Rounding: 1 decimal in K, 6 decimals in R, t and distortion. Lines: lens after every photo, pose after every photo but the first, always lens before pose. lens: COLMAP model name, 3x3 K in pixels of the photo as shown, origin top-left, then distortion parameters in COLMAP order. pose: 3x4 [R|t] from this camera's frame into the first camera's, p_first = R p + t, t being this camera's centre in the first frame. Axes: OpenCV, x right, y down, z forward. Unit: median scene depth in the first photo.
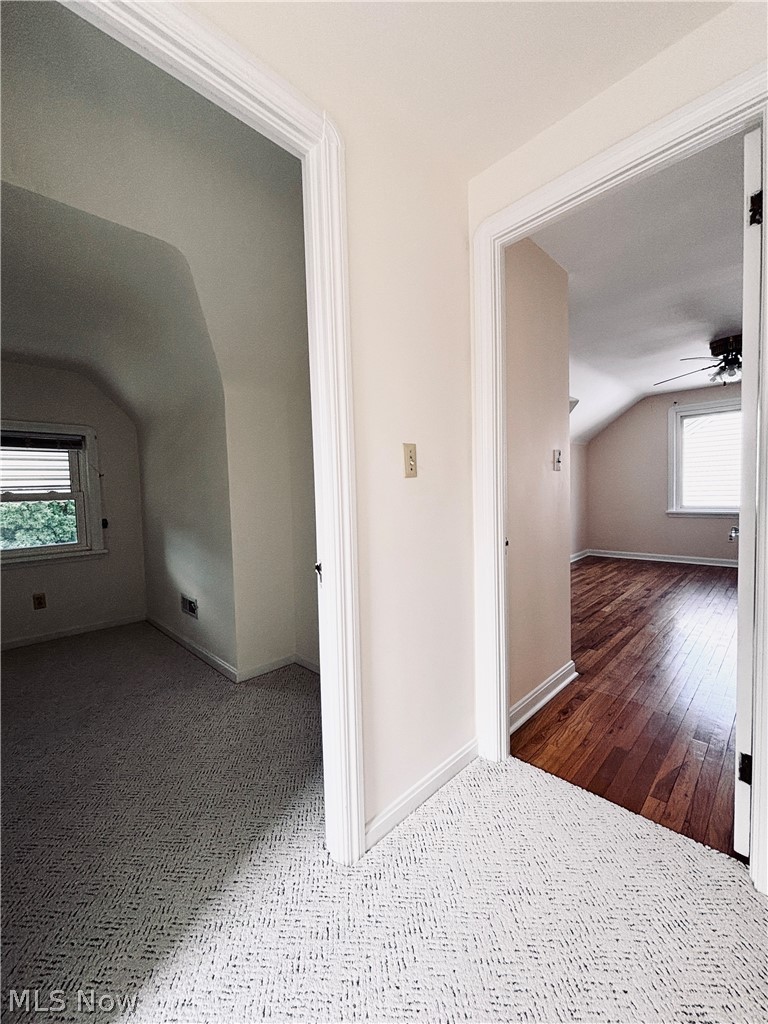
lens RADIAL K [[417.9, 0, 393.1], [0, 417.9, 511.7], [0, 0, 1]] dist [-0.002695, 0.000253]
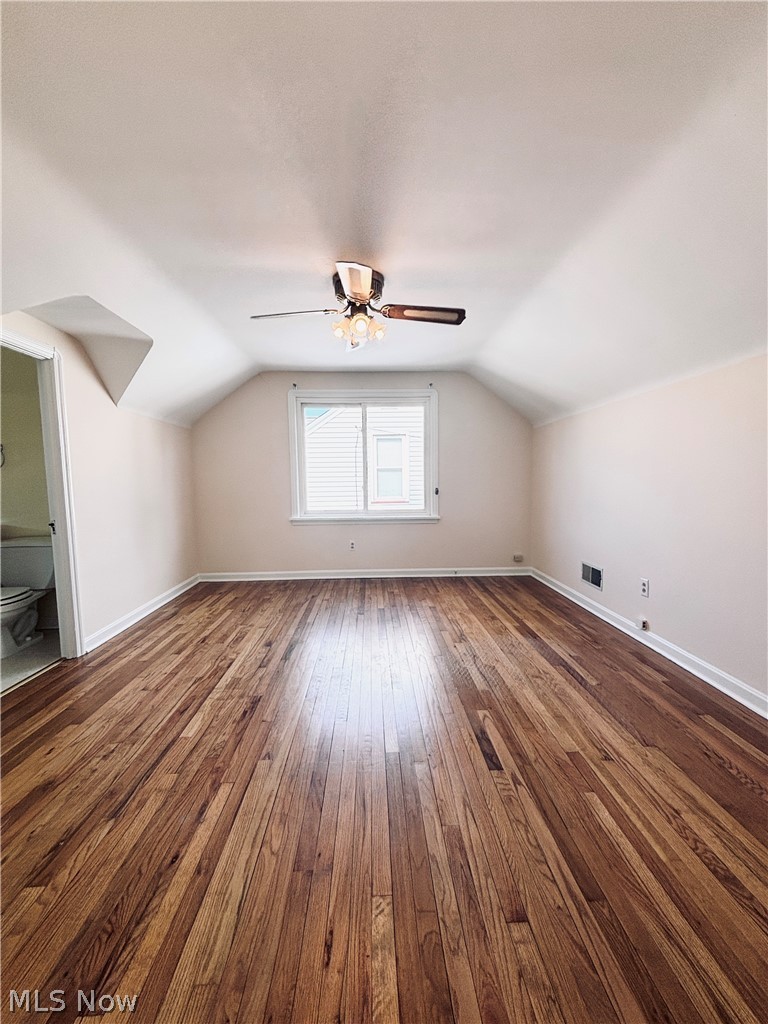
lens RADIAL K [[417.9, 0, 388.1], [0, 417.9, 510.2], [0, 0, 1]] dist [-0.002695, 0.000253]
pose [[0.695074, -0.033725, 0.718147, 0.237981], [0.030585, 0.999382, 0.017330, -0.028985], [-0.718288, 0.009919, 0.695676, 0.346454]]
